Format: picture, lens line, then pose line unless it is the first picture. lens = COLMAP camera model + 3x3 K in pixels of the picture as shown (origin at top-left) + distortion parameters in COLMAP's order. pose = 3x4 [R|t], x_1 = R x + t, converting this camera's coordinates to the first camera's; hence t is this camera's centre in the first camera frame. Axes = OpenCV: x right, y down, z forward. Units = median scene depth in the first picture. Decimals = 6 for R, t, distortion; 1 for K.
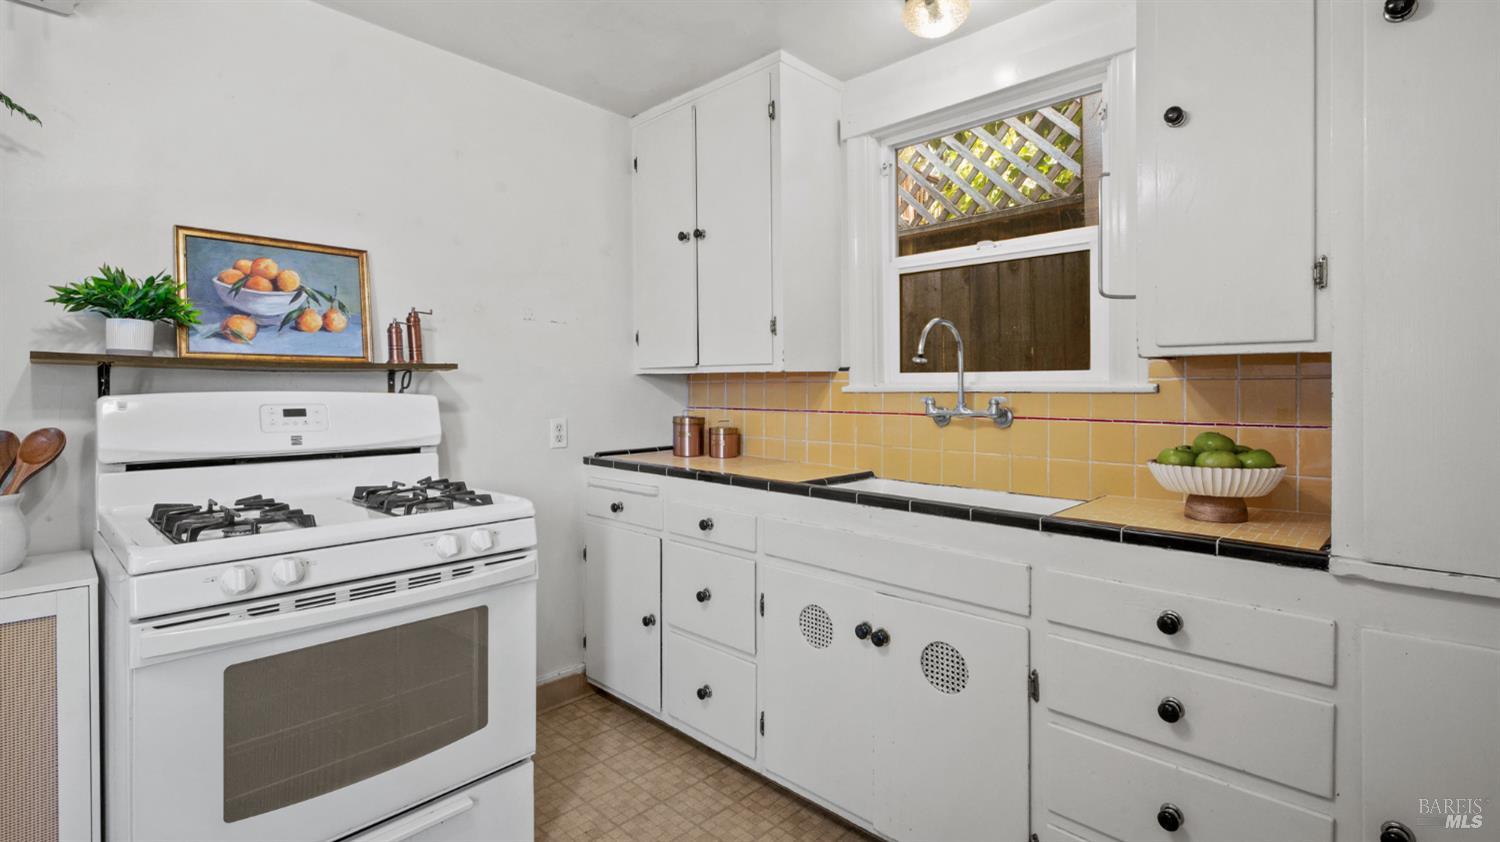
lens RADIAL K [[679.7, 0, 744.6], [0, 679.7, 394.0], [0, 0, 1]] dist [0.004027, 0.000313]
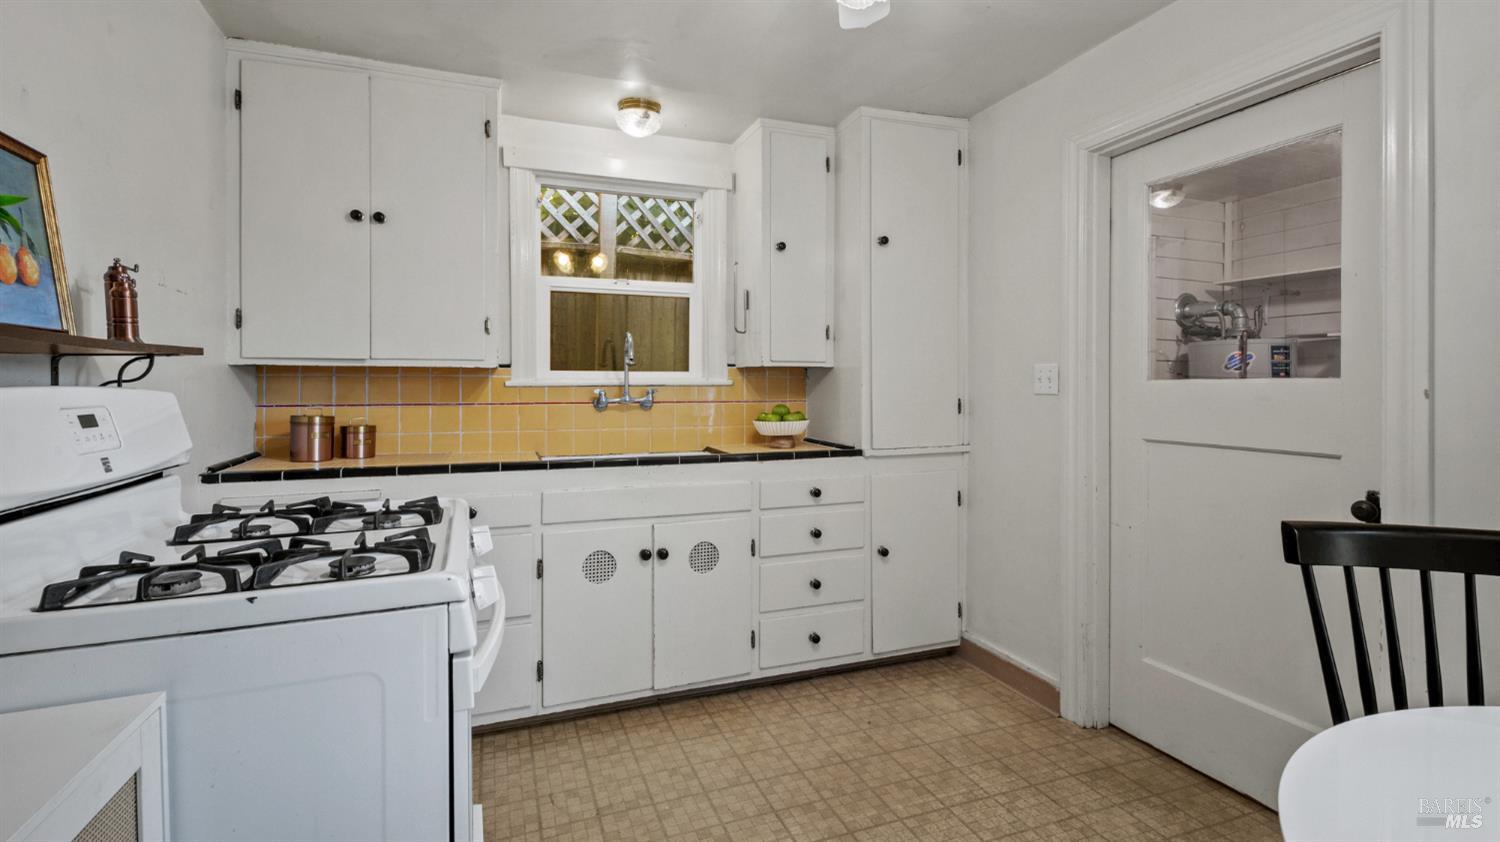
lens RADIAL K [[674.2, 0, 746.9], [0, 674.2, 385.0], [0, 0, 1]] dist [0.009968, -0.000730]
pose [[0.423625, -0.002152, 0.905835, -0.915783], [0.007077, 0.999975, -0.000934, -0.001018], [-0.905810, 0.006806, 0.423629, 0.195147]]
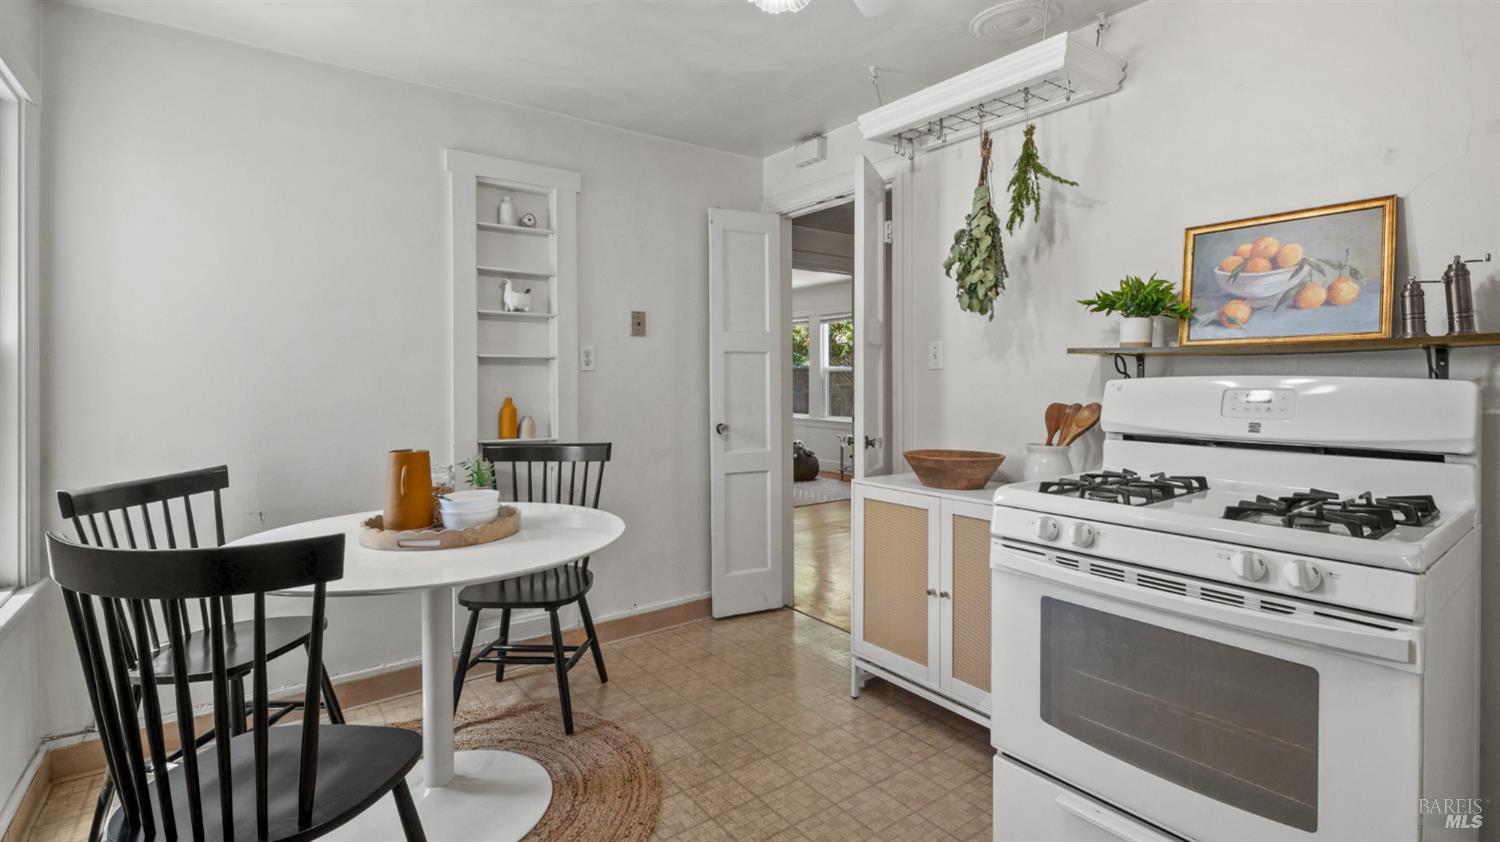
lens RADIAL K [[681.9, 0, 747.4], [0, 681.9, 381.2], [0, 0, 1]] dist [0.001640, -0.001359]
pose [[-0.153900, 0.005259, -0.988072, 0.359768], [-0.002319, 0.999981, 0.005684, -0.000138], [0.988084, 0.003166, -0.153885, 0.423186]]
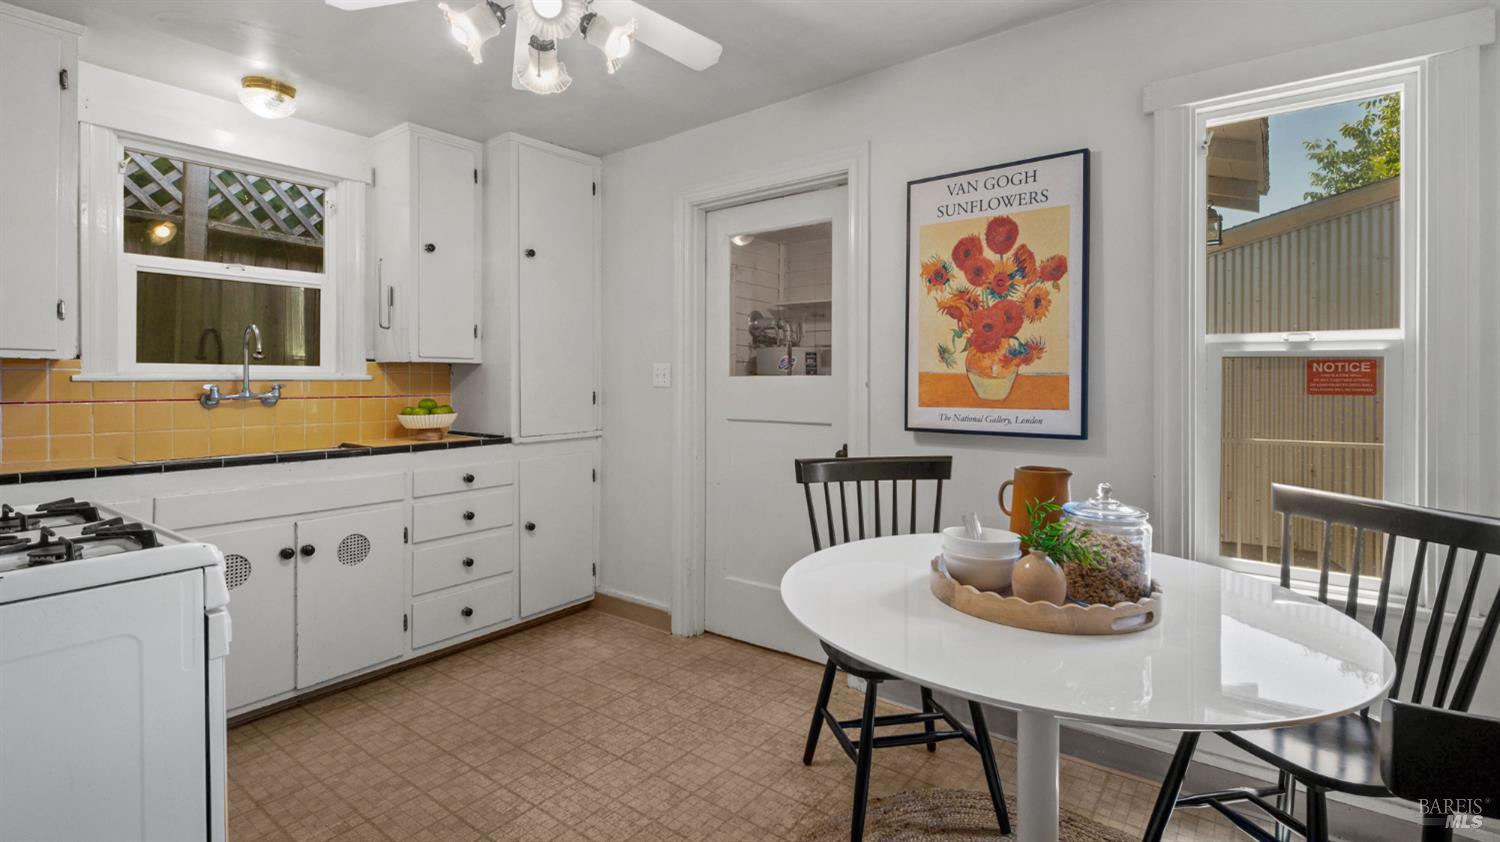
lens RADIAL K [[681.9, 0, 747.4], [0, 681.9, 381.2], [0, 0, 1]] dist [0.001640, -0.001359]
pose [[-0.120126, -0.002791, 0.992755, -1.193934], [0.006021, 0.999976, 0.003540, -0.000022], [-0.992740, 0.006403, -0.120106, 0.217176]]
